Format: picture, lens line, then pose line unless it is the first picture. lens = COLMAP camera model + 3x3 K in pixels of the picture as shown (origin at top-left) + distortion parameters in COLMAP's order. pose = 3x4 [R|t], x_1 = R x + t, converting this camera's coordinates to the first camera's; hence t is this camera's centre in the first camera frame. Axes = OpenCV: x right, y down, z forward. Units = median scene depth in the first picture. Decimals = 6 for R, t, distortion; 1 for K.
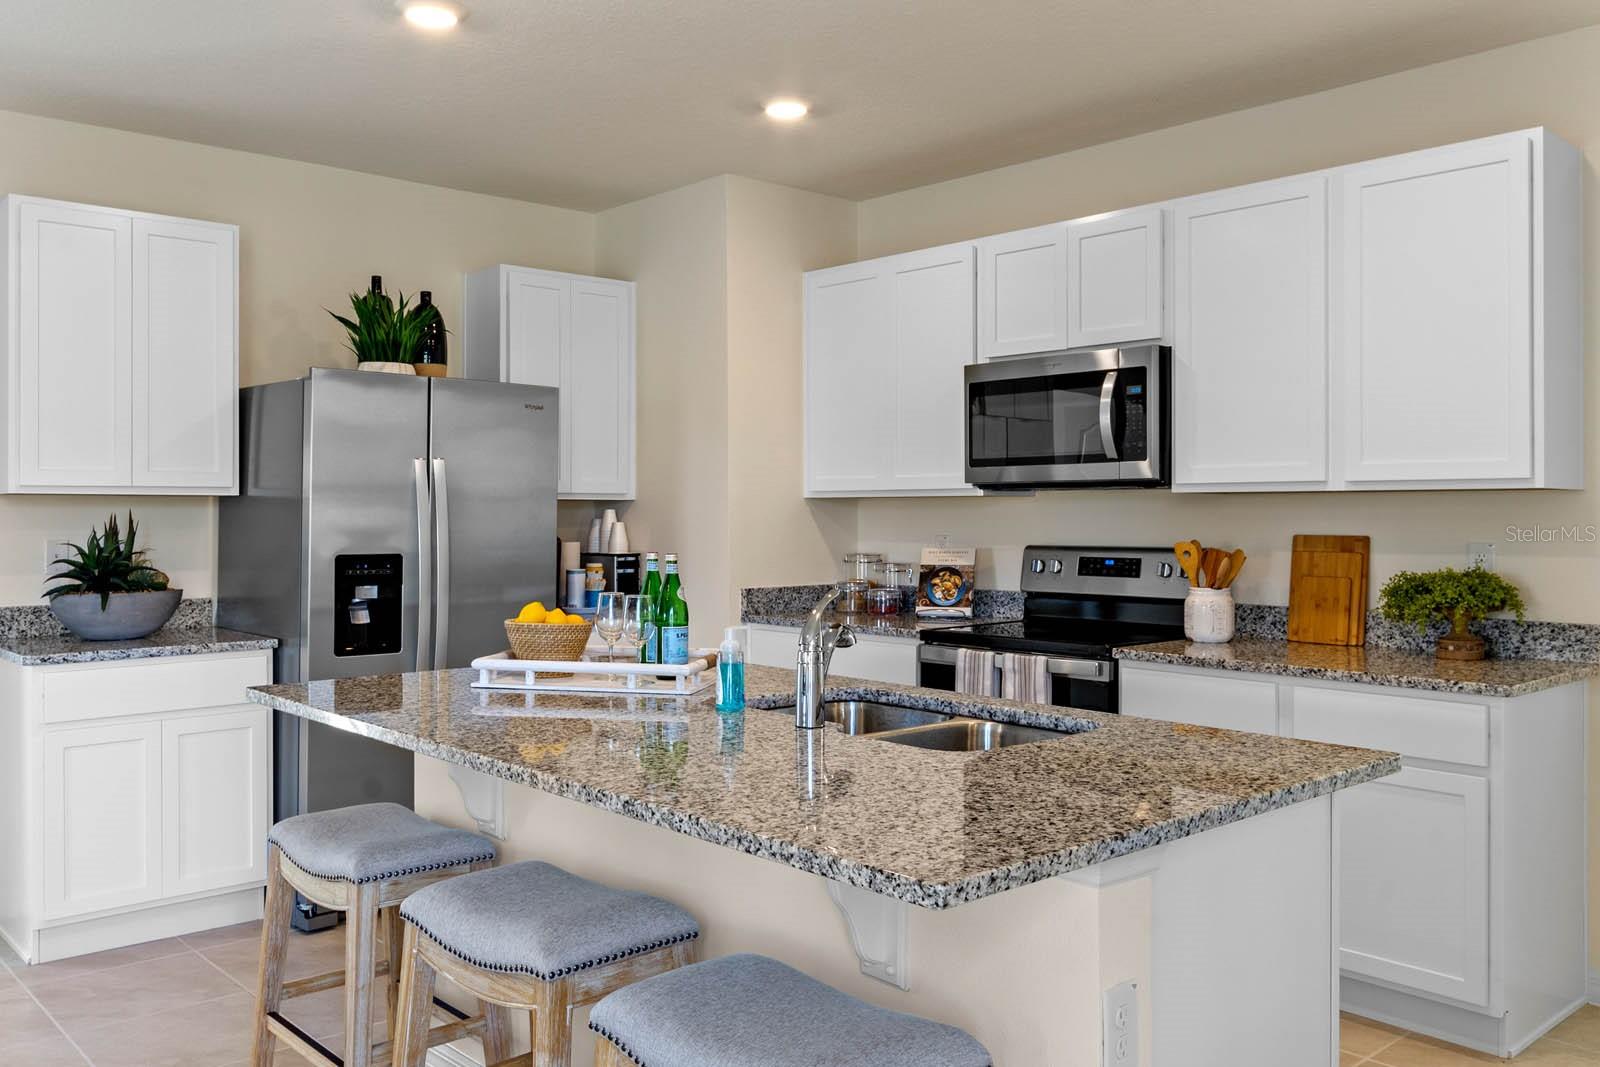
lens RADIAL K [[1338.5, 0, 806.5], [0, 1338.5, 493.3], [0, 0, 1]] dist [-0.013065, 0.021121]
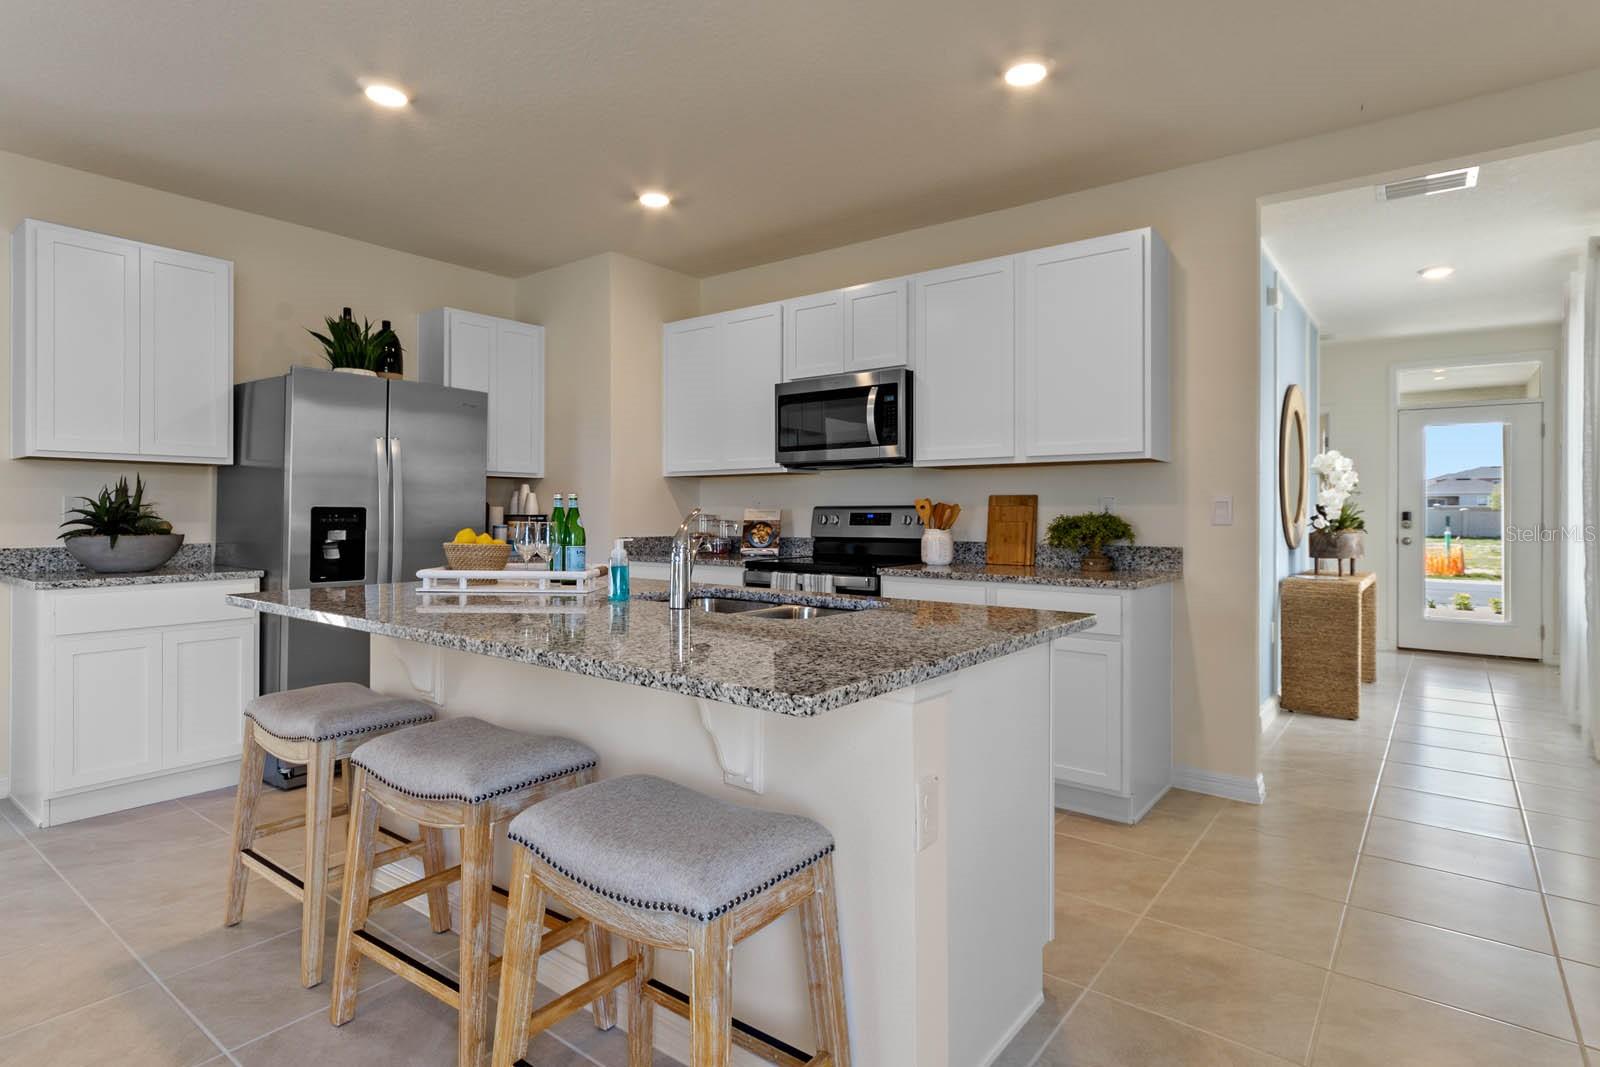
lens RADIAL K [[842.6, 0, 805.2], [0, 842.6, 504.2], [0, 0, 1]] dist [-0.002264, 0.009406]
pose [[0.984621, 0.003301, 0.174674, -0.013162], [-0.003819, 0.999989, 0.002631, 0.039383], [-0.174664, -0.003257, 0.984623, 0.082934]]
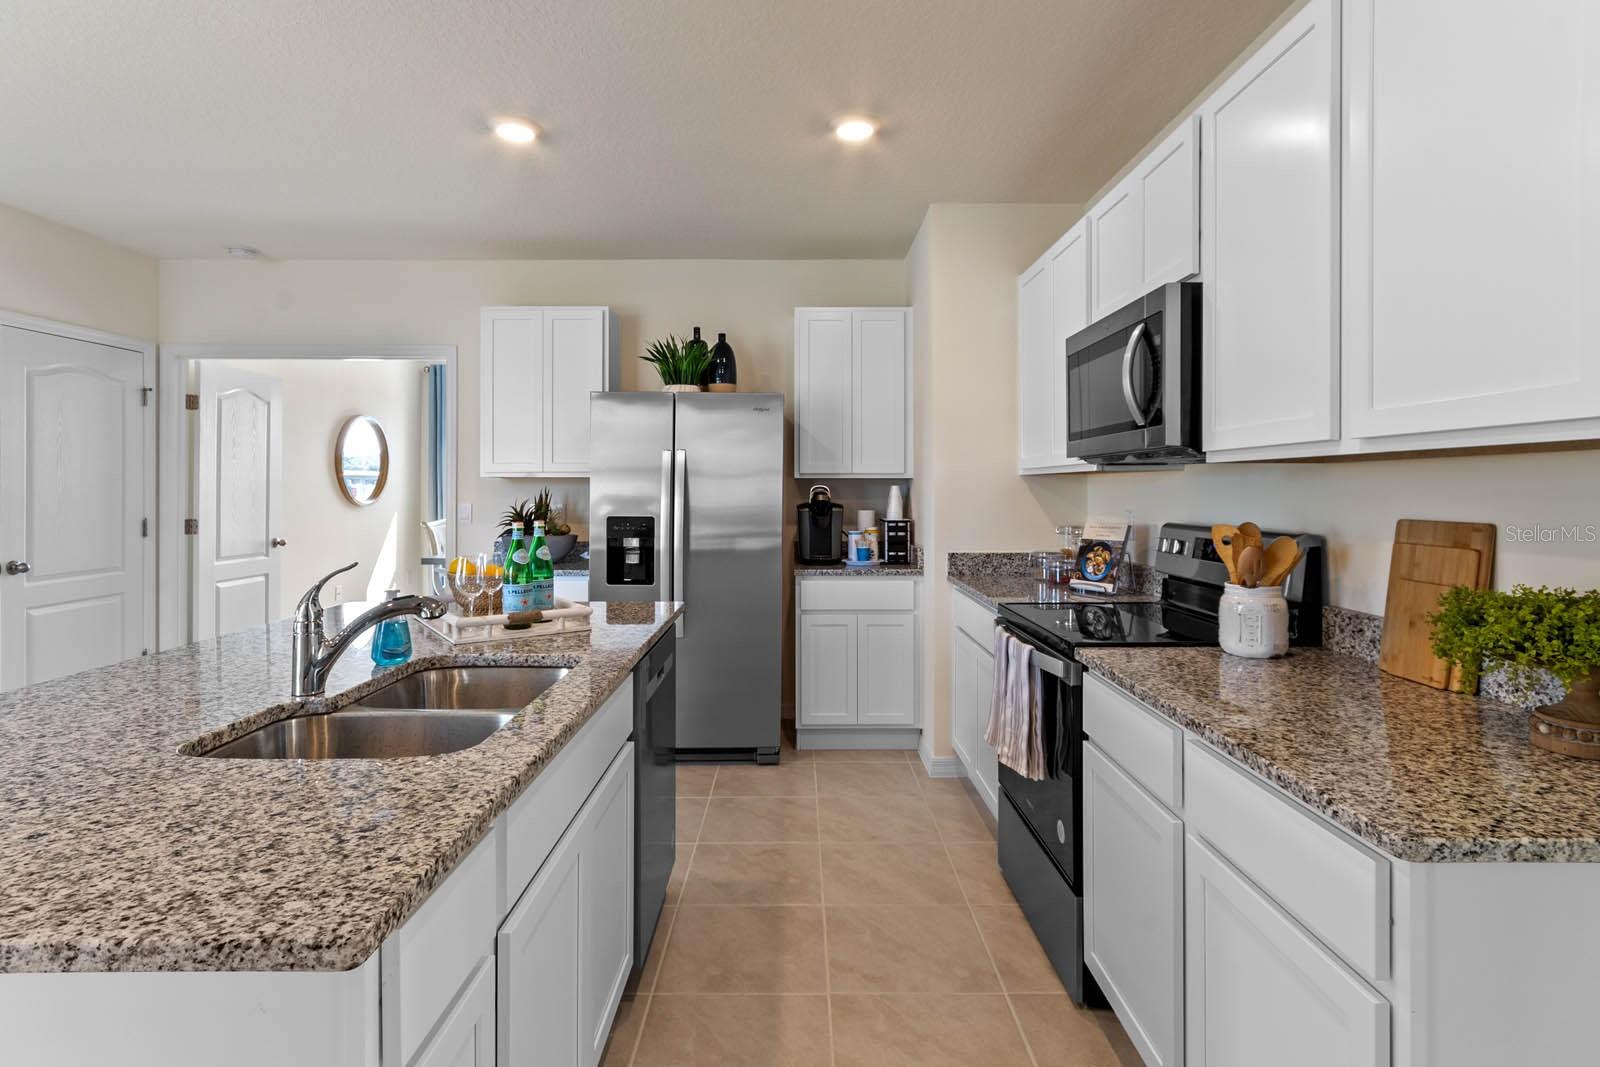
lens RADIAL K [[819.8, 0, 795.3], [0, 819.8, 486.7], [0, 0, 1]] dist [0.001334, 0.000567]
pose [[0.735313, -0.001719, -0.677726, 0.420352], [0.009272, 0.999929, 0.007524, 0.008010], [0.677665, -0.011816, 0.735276, 0.465412]]
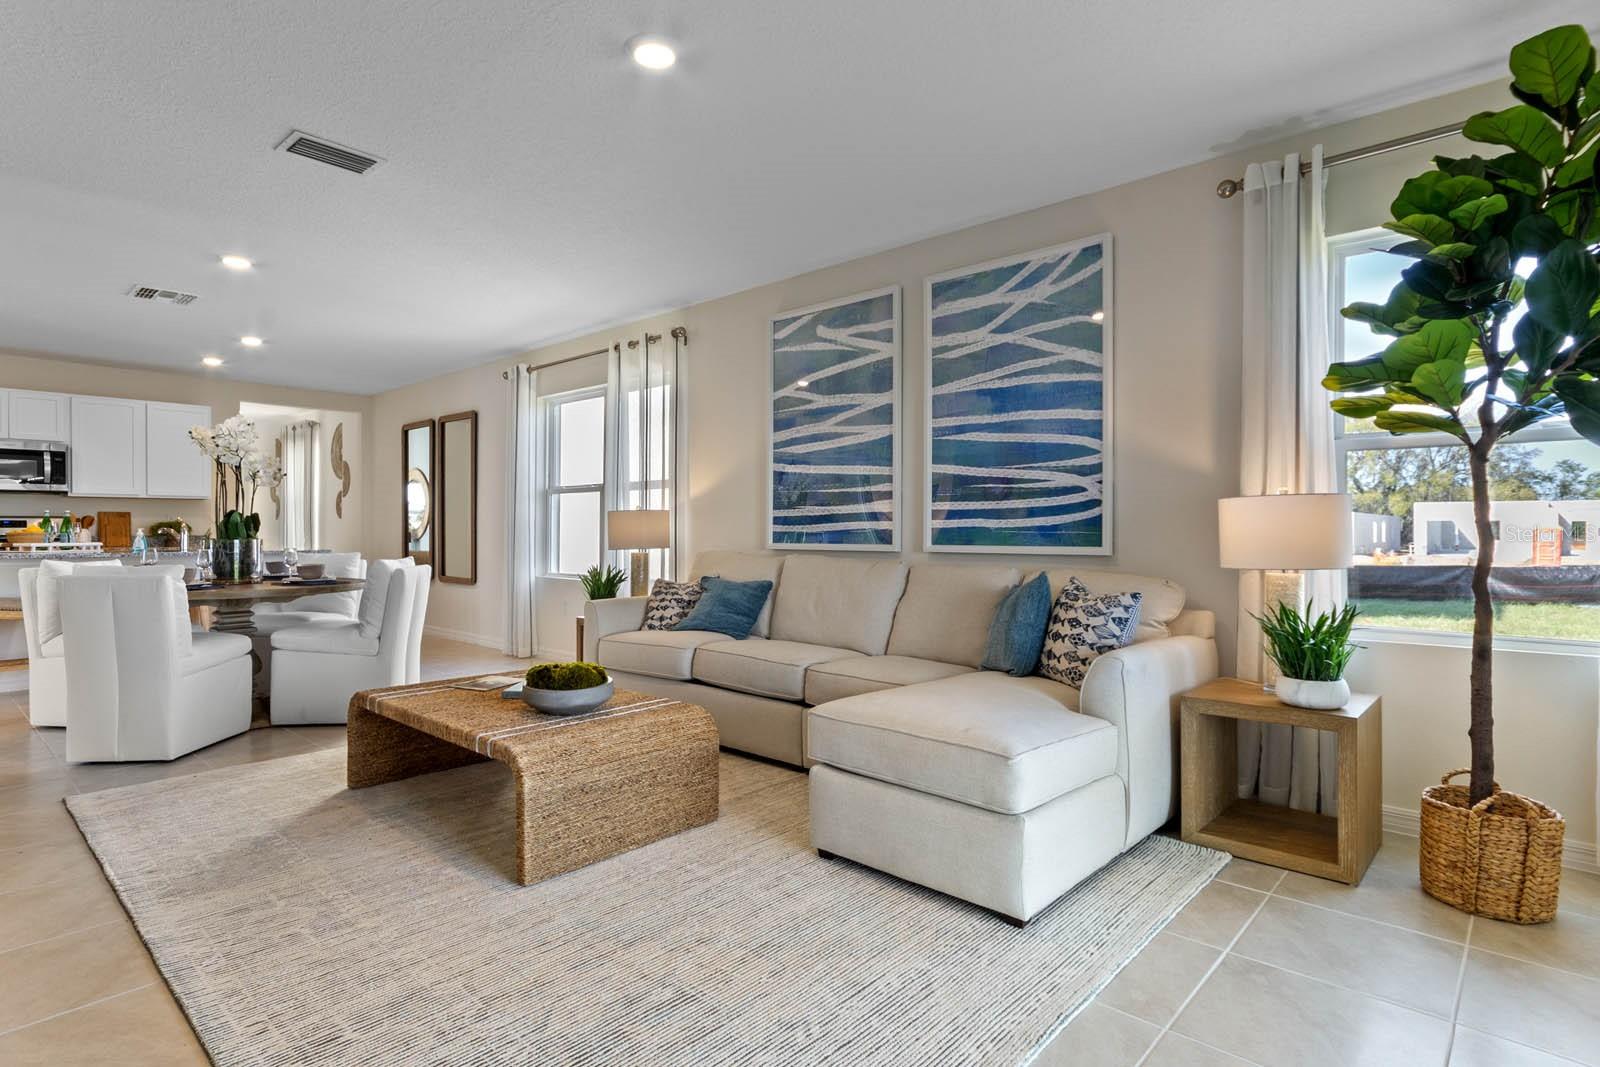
lens RADIAL K [[818.3, 0, 797.7], [0, 818.3, 526.2], [0, 0, 1]] dist [-0.007190, -0.000647]
pose [[-0.092057, 0.000804, 0.995753, -1.584162], [-0.011603, 0.999931, -0.001880, 0.048448], [-0.995686, -0.011726, -0.092041, -0.392462]]
